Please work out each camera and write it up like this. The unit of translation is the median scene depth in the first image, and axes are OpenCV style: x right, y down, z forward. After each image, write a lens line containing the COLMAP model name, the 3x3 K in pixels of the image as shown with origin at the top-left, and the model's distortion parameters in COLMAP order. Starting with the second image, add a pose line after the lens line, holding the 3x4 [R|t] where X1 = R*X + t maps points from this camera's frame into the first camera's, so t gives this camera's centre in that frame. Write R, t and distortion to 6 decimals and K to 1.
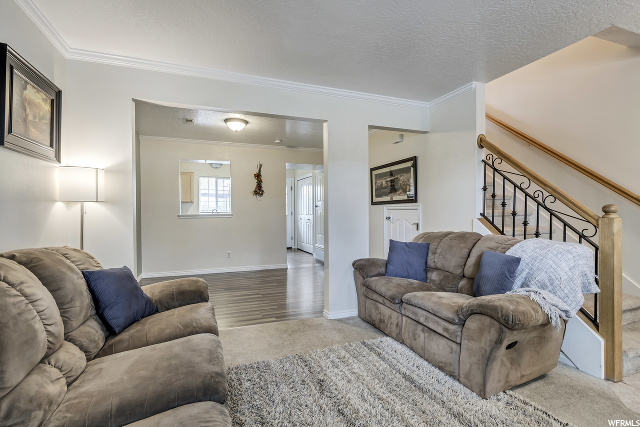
lens RADIAL K [[306.4, 0, 320.9], [0, 306.4, 212.1], [0, 0, 1]] dist [-0.001587, -0.000525]
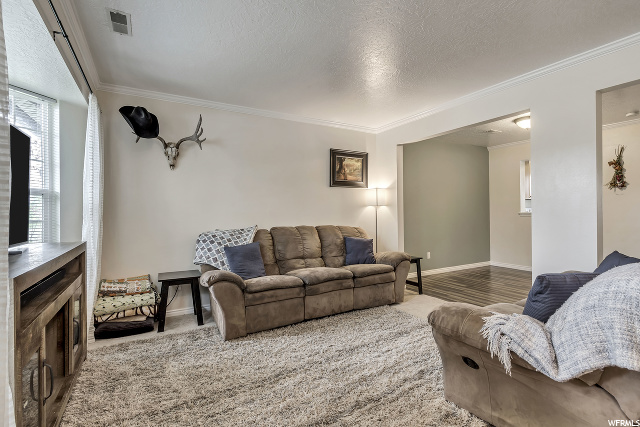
lens RADIAL K [[306.4, 0, 322.0], [0, 306.4, 211.6], [0, 0, 1]] dist [-0.001587, -0.000525]
pose [[0.152262, 0.002588, -0.988337, 0.448955], [0.005590, 0.999978, 0.003479, -0.001792], [0.988324, -0.006055, 0.152244, 0.138174]]
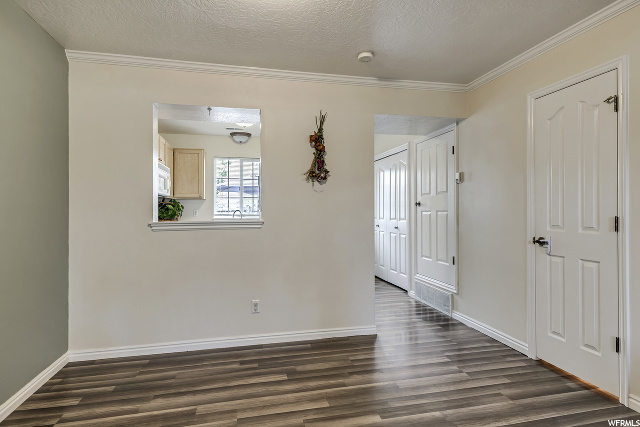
lens RADIAL K [[343.2, 0, 321.5], [0, 343.2, 212.9], [0, 0, 1]] dist [0.003794, 0.000379]
pose [[0.990859, -0.008510, -0.134631, -0.127185], [0.007583, 0.999944, -0.007398, -0.000883], [0.134686, 0.006309, 0.990868, 0.473812]]
